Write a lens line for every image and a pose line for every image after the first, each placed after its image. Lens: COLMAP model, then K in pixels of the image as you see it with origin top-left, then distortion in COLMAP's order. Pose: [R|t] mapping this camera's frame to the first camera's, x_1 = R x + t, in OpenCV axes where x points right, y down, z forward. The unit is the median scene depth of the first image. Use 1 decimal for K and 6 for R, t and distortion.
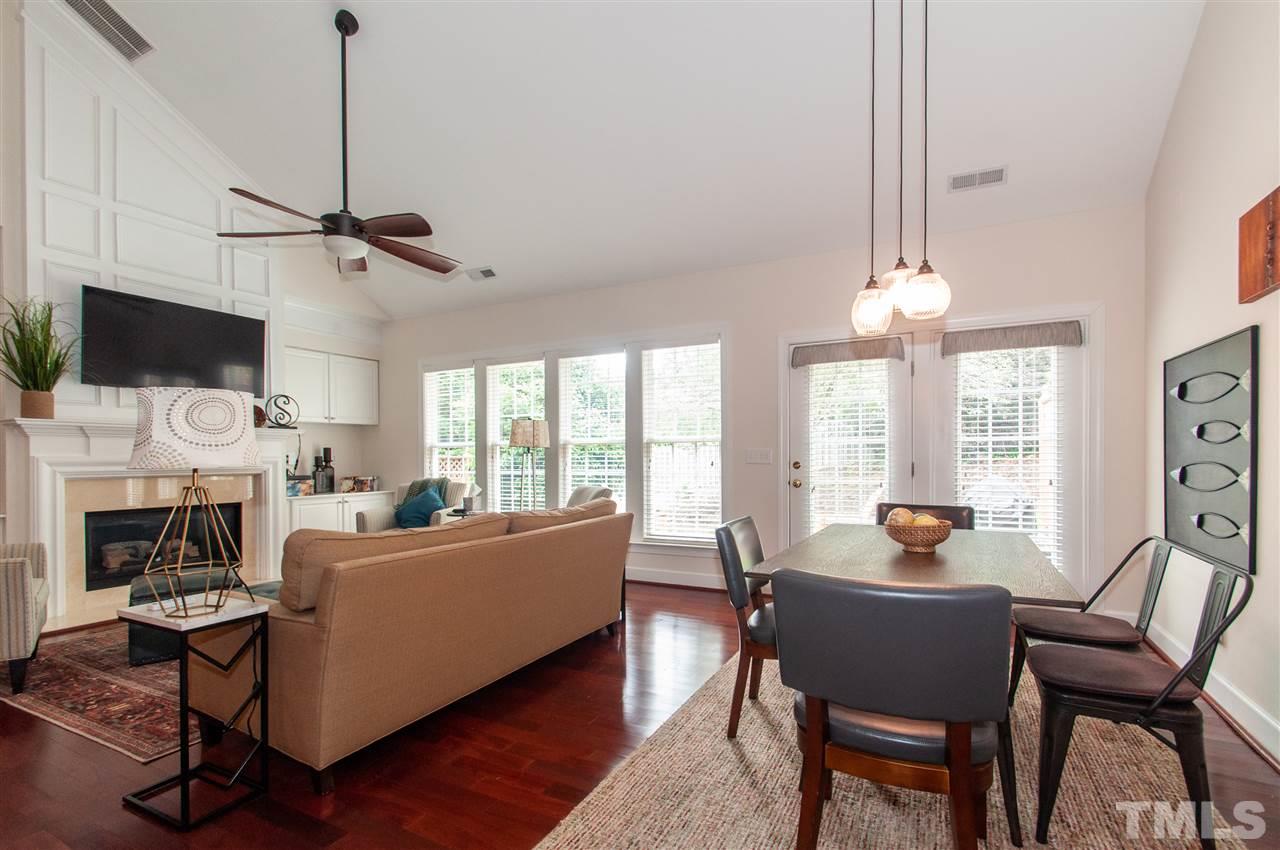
lens RADIAL K [[570.5, 0, 667.5], [0, 570.5, 463.8], [0, 0, 1]] dist [-0.000792, -0.001608]
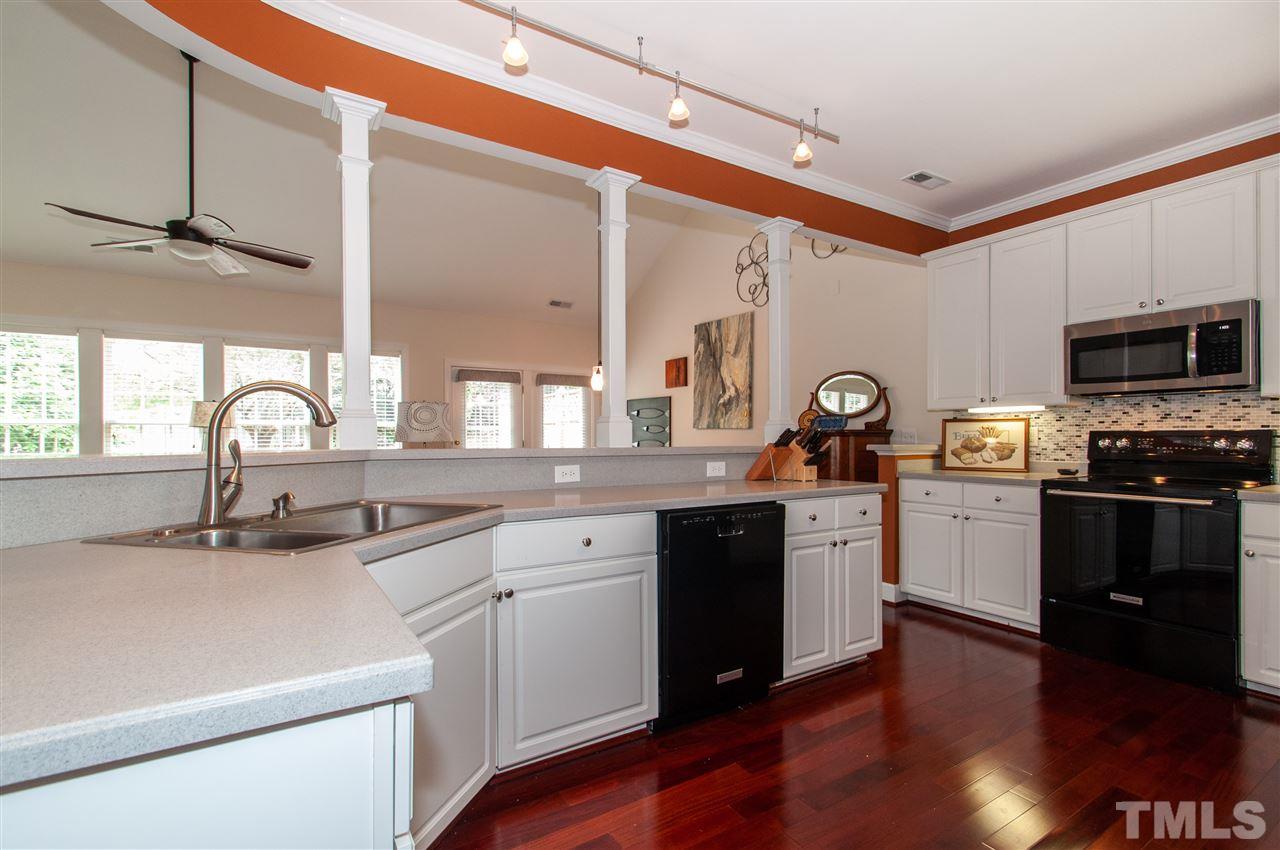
lens RADIAL K [[576.0, 0, 624.6], [0, 576.0, 436.6], [0, 0, 1]] dist [0.001573, -0.000222]
pose [[0.532712, 0.004094, 0.846287, -0.822976], [0.008557, 0.999911, -0.010223, 0.004609], [-0.846254, 0.012687, 0.532629, -0.218651]]
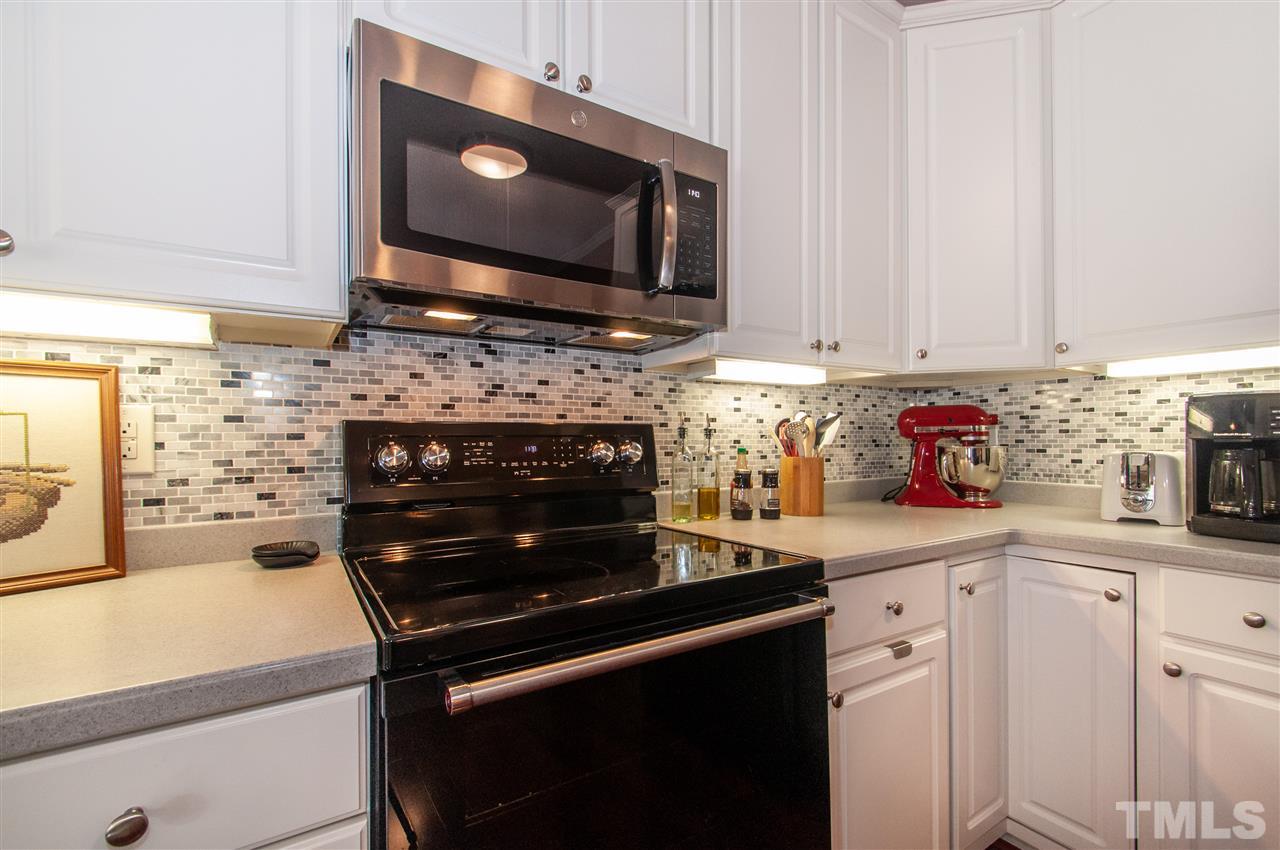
lens RADIAL K [[562.3, 0, 642.1], [0, 562.3, 440.5], [0, 0, 1]] dist [0.003248, -0.000198]
pose [[-0.853950, 0.005686, 0.520324, -0.142321], [0.014474, 0.999813, 0.012828, 0.002243], [-0.520154, 0.018485, -0.853872, -0.192207]]
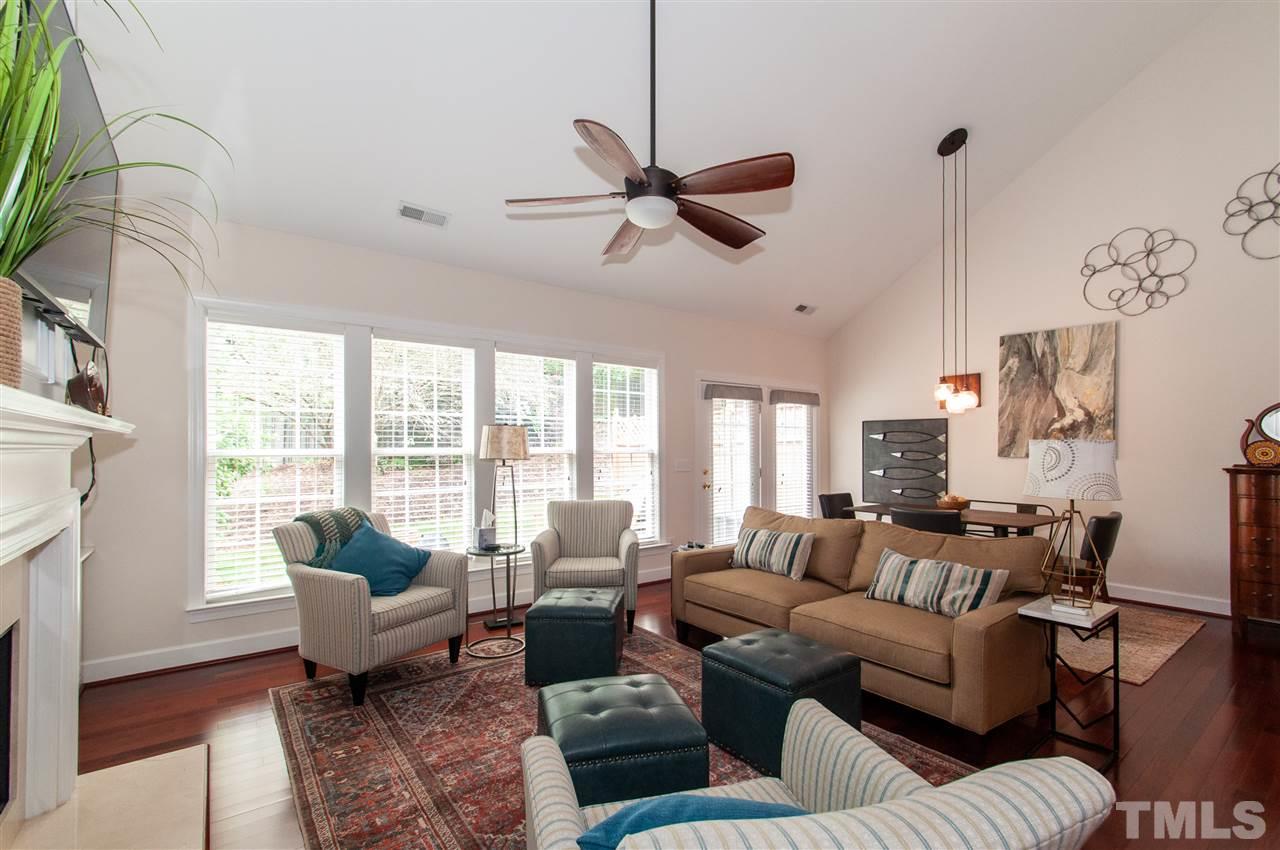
lens RADIAL K [[567.4, 0, 640.6], [0, 567.4, 443.9], [0, 0, 1]] dist [0.000770, -0.001058]
pose [[0.452674, 0.011669, 0.891600, -0.936488], [0.006504, 0.999845, -0.016388, -0.039380], [-0.891652, 0.013218, 0.452528, 0.495954]]
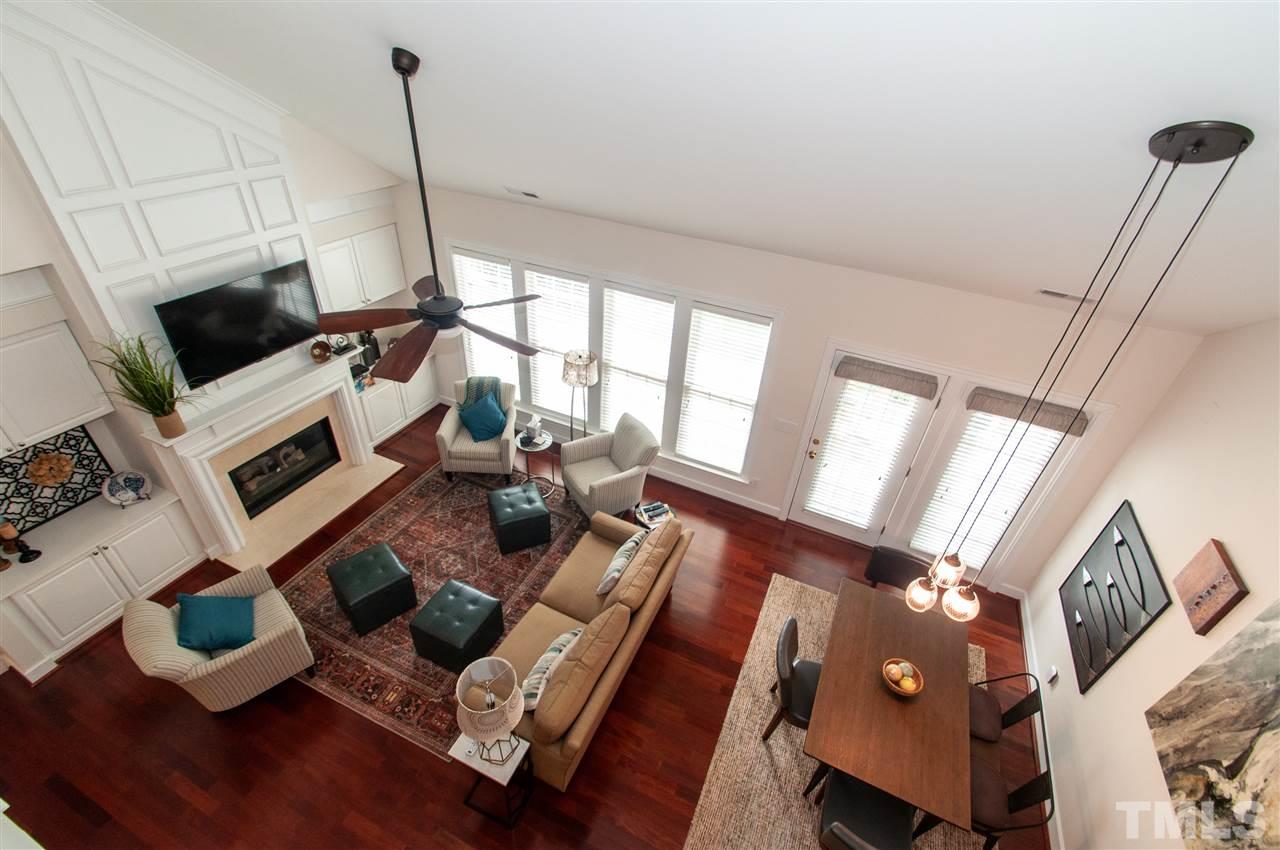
lens RADIAL K [[558.0, 0, 641.4], [0, 558.0, 433.3], [0, 0, 1]] dist [0.000746, -0.000248]
pose [[0.997224, 0.040445, 0.062513, -0.199618], [-0.068801, 0.821529, 0.566000, -0.603744], [-0.028465, -0.568730, 0.822032, 0.048626]]
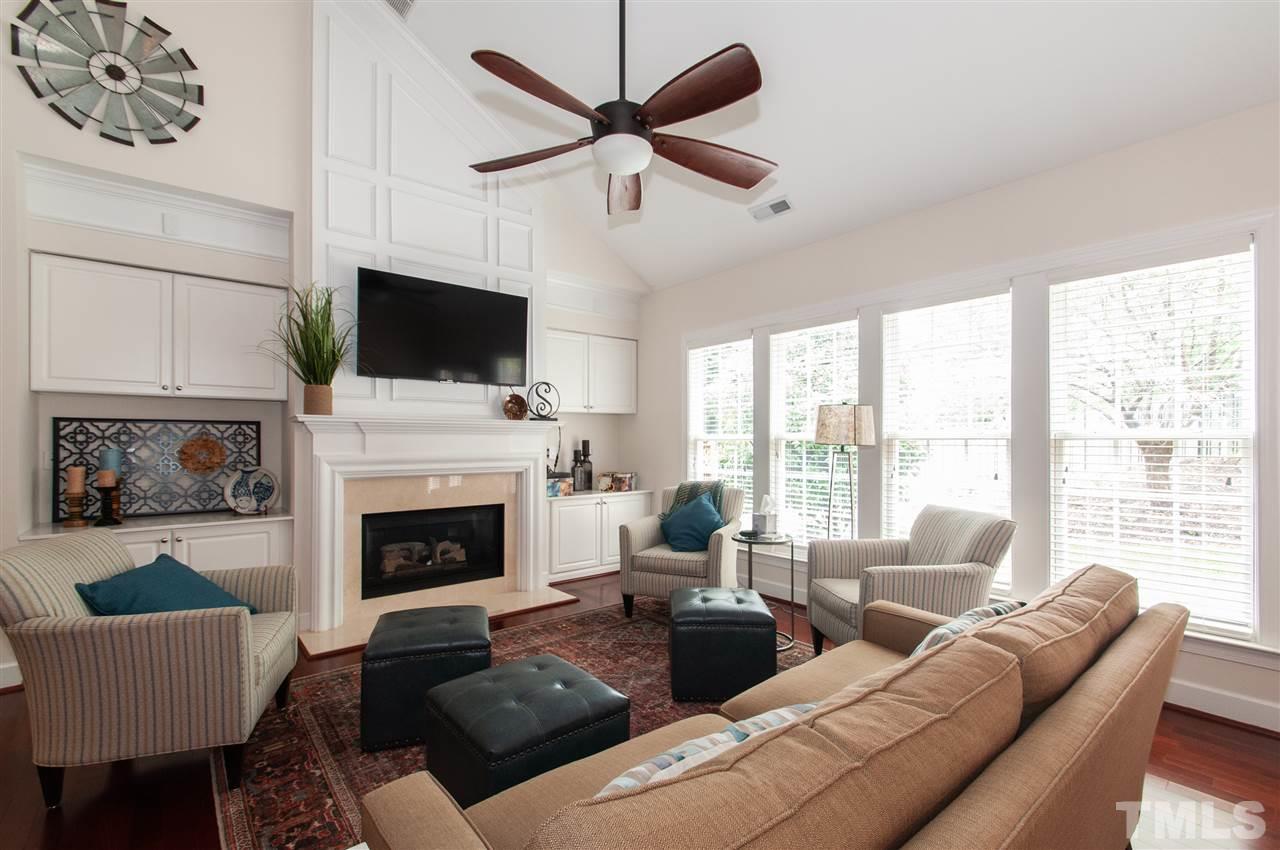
lens RADIAL K [[557.5, 0, 643.2], [0, 557.5, 445.9], [0, 0, 1]] dist [0.003794, -0.000148]
pose [[0.912280, 0.009975, -0.409445, -0.200183], [-0.010160, 0.999947, 0.001722, -0.027984], [0.409441, 0.002589, 0.912333, 0.305706]]
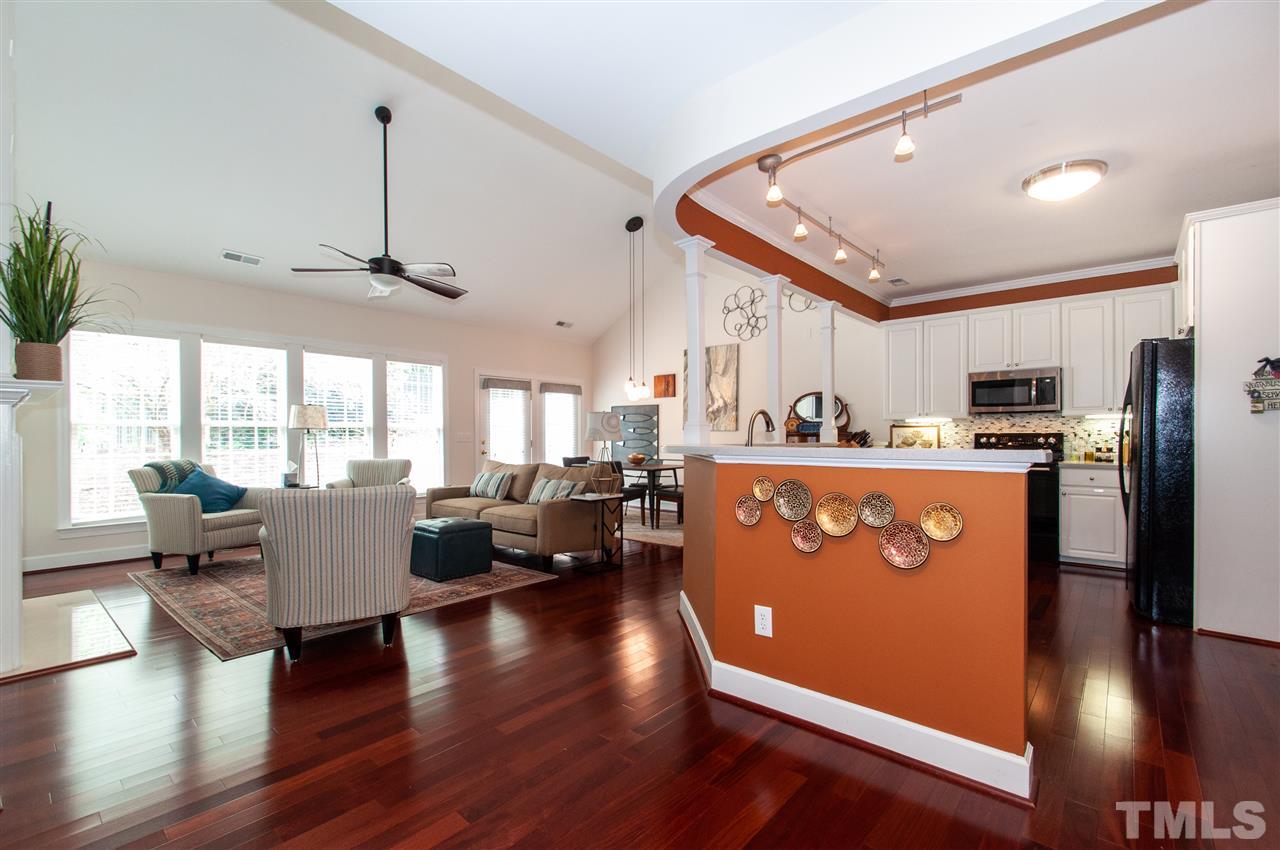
lens RADIAL K [[562.3, 0, 642.1], [0, 562.3, 440.5], [0, 0, 1]] dist [0.003248, -0.000198]
pose [[0.253511, -0.002107, 0.967330, -1.264143], [0.011890, 0.999929, -0.000938, 0.003391], [-0.967259, 0.011739, 0.253518, 0.058259]]
